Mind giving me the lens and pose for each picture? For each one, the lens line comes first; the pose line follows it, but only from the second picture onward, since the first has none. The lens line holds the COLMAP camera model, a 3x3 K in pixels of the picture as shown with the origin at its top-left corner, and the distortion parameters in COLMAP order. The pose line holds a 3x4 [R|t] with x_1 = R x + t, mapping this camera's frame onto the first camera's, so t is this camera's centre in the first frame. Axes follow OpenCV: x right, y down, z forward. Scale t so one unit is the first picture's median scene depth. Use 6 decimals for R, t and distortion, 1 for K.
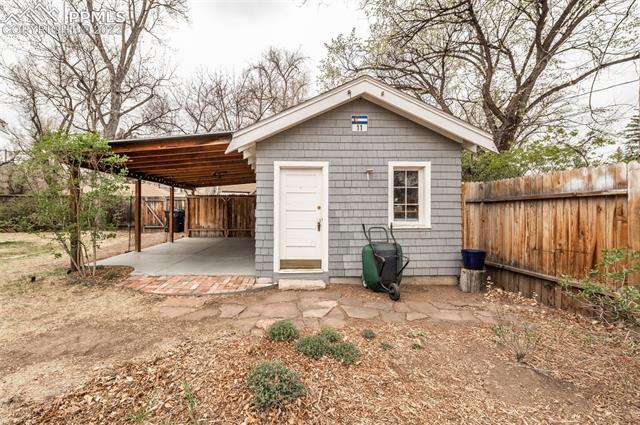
lens RADIAL K [[251.4, 0, 319.9], [0, 251.4, 213.1], [0, 0, 1]] dist [0.001523, -0.000489]
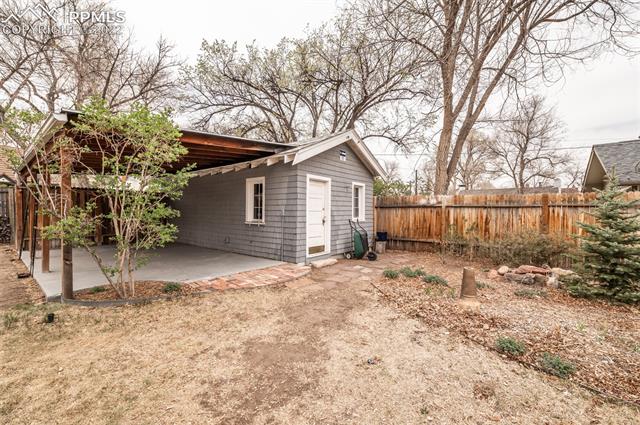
lens RADIAL K [[251.4, 0, 307.0], [0, 251.4, 215.7], [0, 0, 1]] dist [0.001523, -0.000489]
pose [[0.678902, -0.010358, 0.734156, -1.157821], [0.000186, 0.999903, 0.013936, -0.003704], [-0.734229, -0.009324, 0.678838, 0.096818]]
